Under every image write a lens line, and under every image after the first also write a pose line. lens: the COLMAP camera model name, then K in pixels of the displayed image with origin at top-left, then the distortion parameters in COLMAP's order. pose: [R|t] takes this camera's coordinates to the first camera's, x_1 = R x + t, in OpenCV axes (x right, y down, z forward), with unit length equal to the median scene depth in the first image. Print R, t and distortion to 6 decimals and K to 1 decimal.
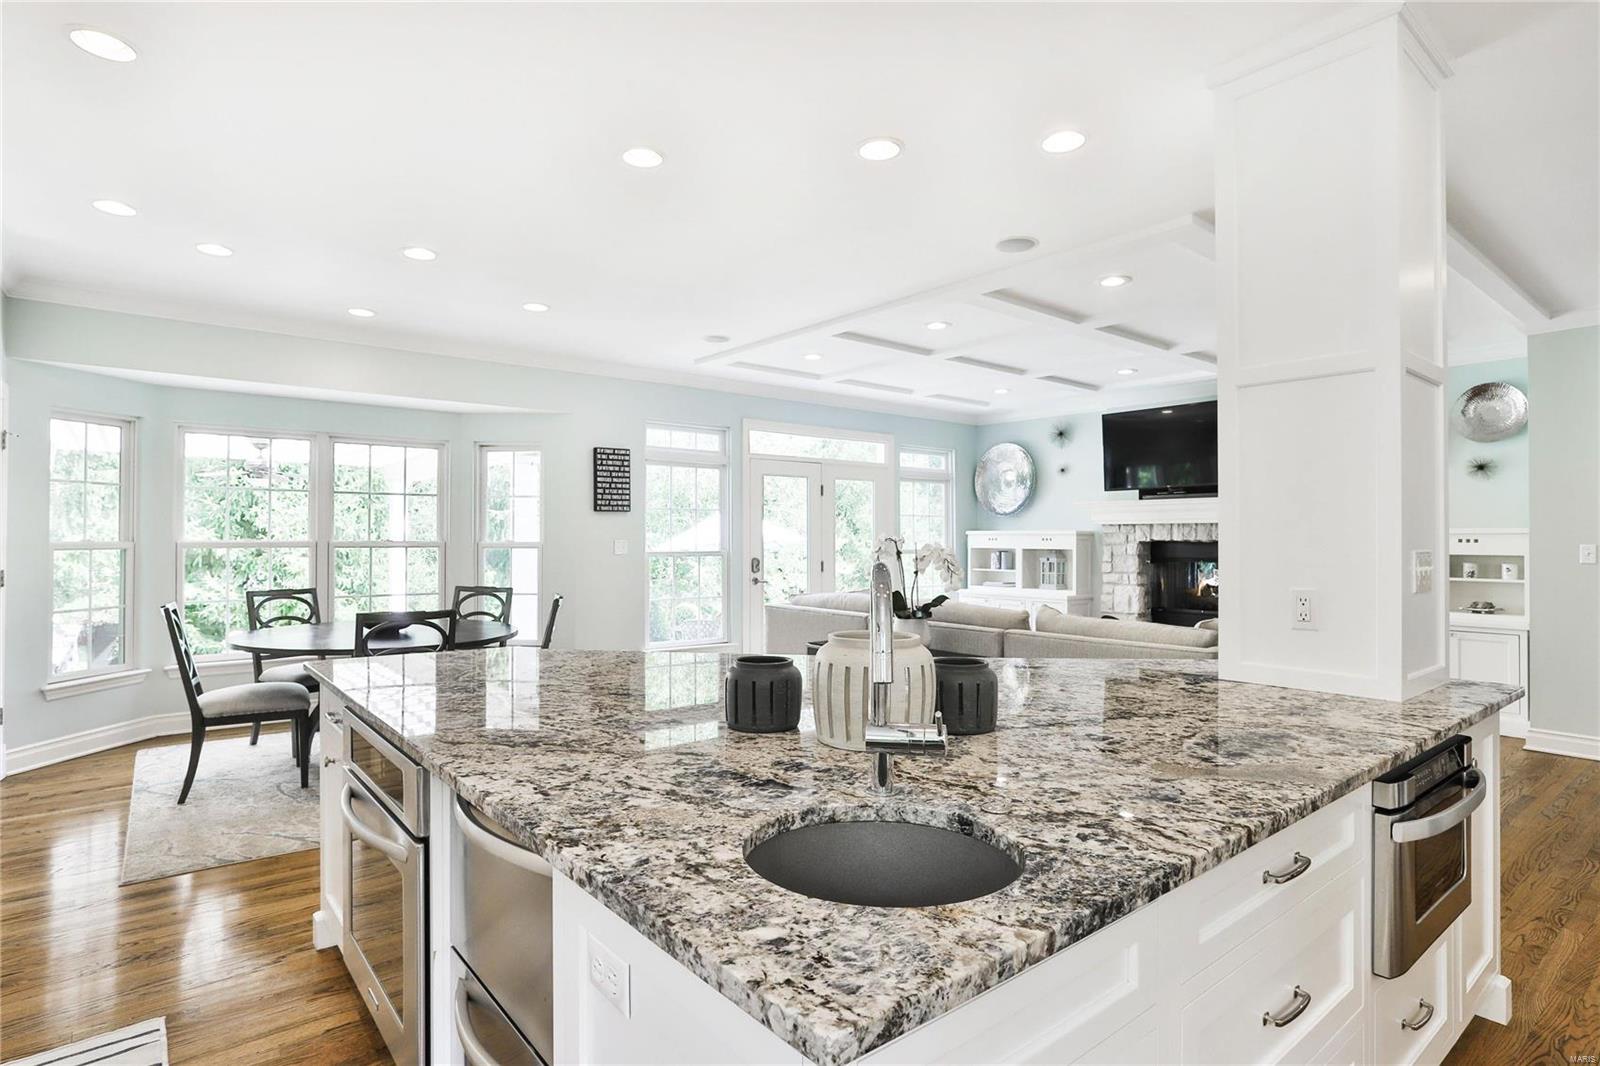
lens RADIAL K [[815.9, 0, 767.3], [0, 815.9, 524.7], [0, 0, 1]] dist [-0.062394, 0.036234]
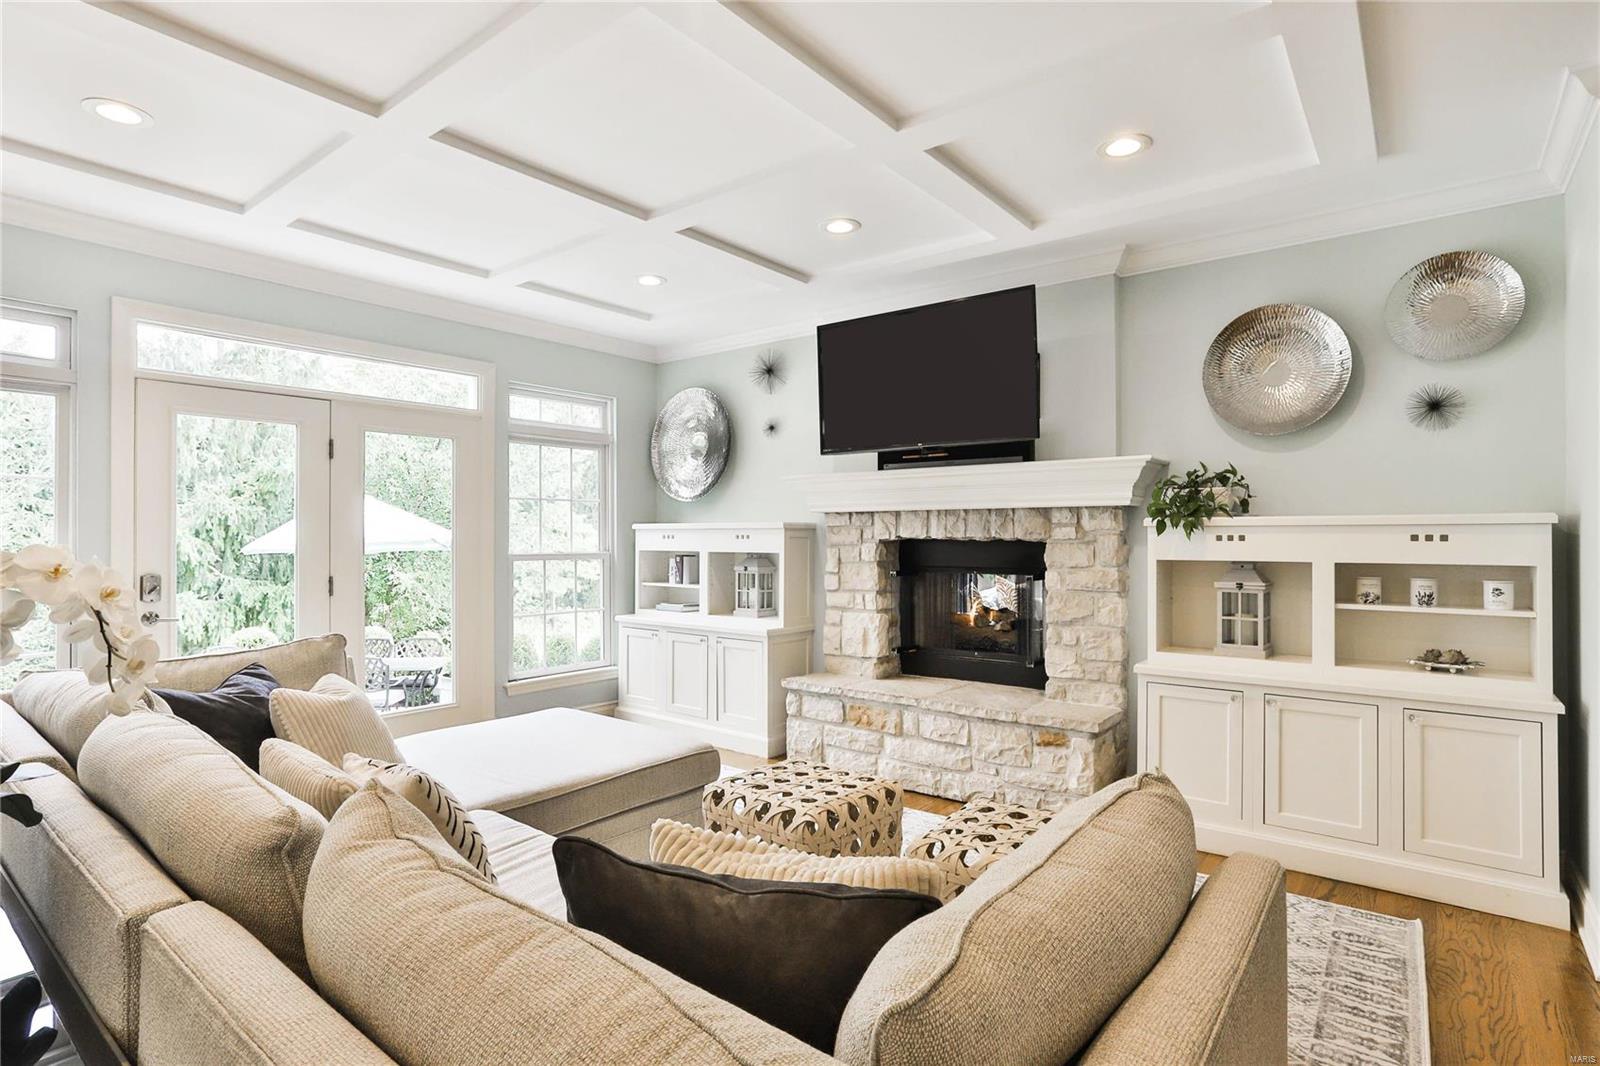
lens RADIAL K [[806.8, 0, 759.3], [0, 806.8, 532.4], [0, 0, 1]] dist [-0.064038, 0.034728]
pose [[0.974033, 0.000934, 0.226405, 0.240447], [-0.003197, 0.999949, 0.009627, 0.009617], [-0.226384, -0.010101, 0.973986, 0.437213]]
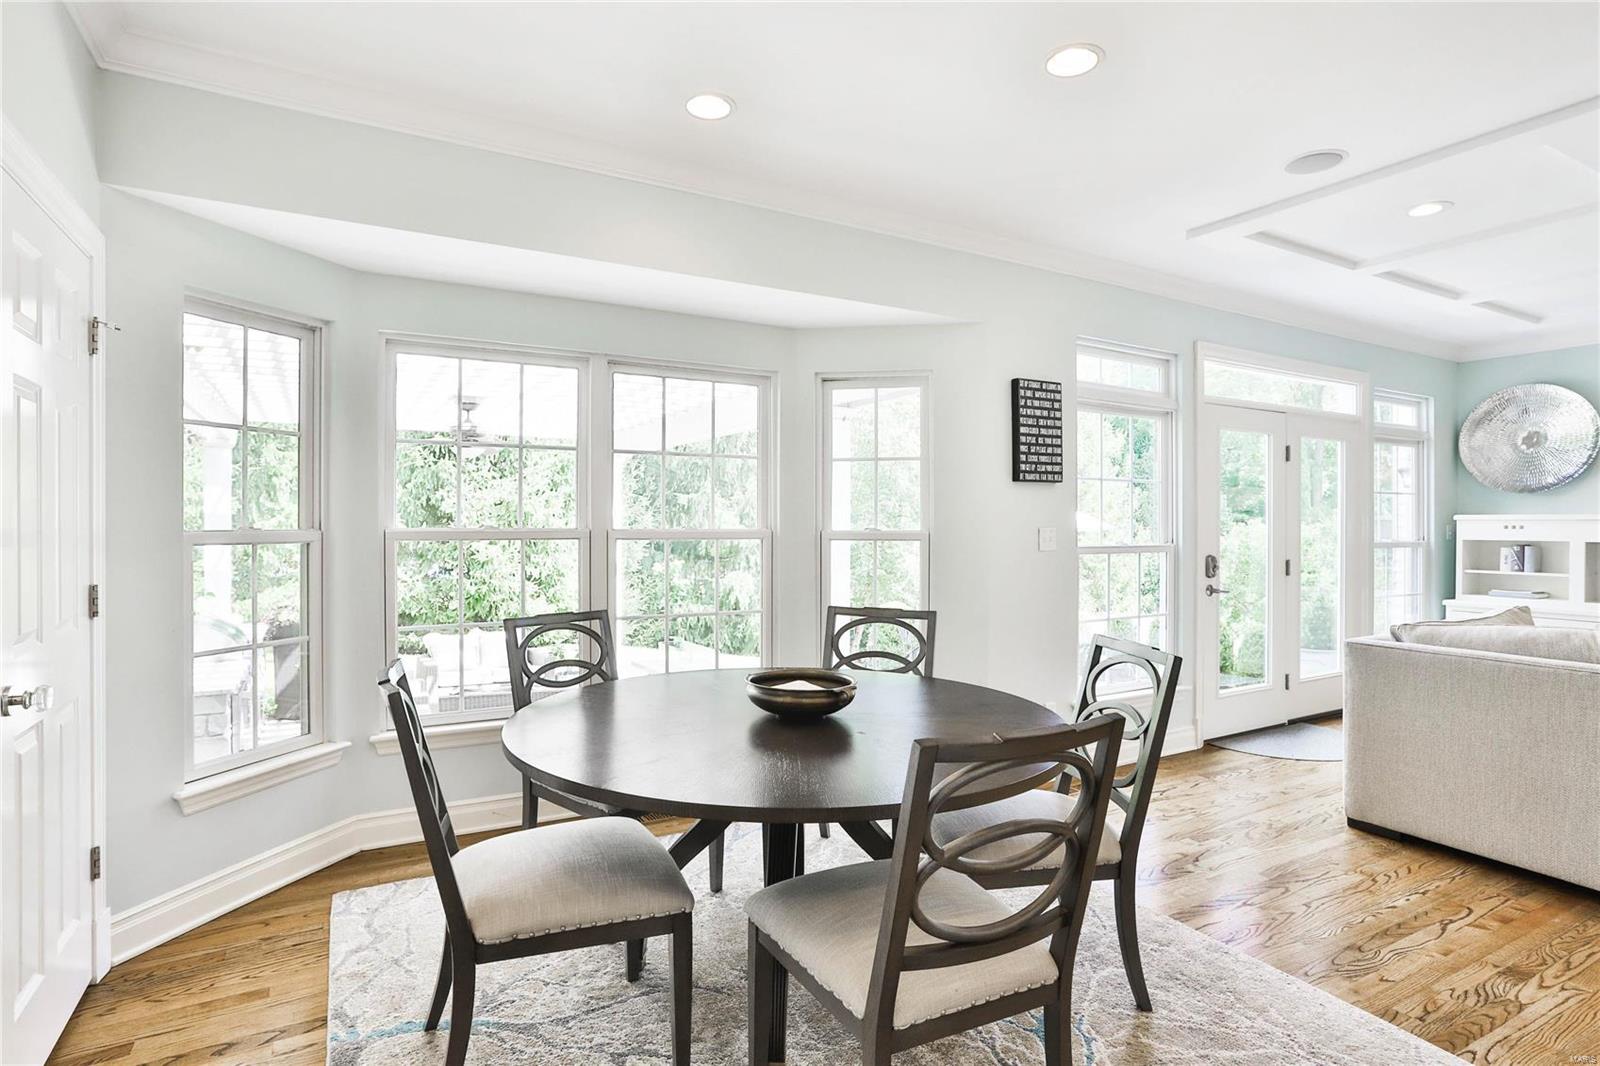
lens RADIAL K [[810.1, 0, 800.0], [0, 810.1, 533.0], [0, 0, 1]] dist [-0.061570, 0.034100]
pose [[0.991463, 0.002706, -0.130357, -0.260644], [0.000929, 0.999613, 0.027818, 0.004714], [0.130382, -0.027702, 0.991077, 0.327295]]
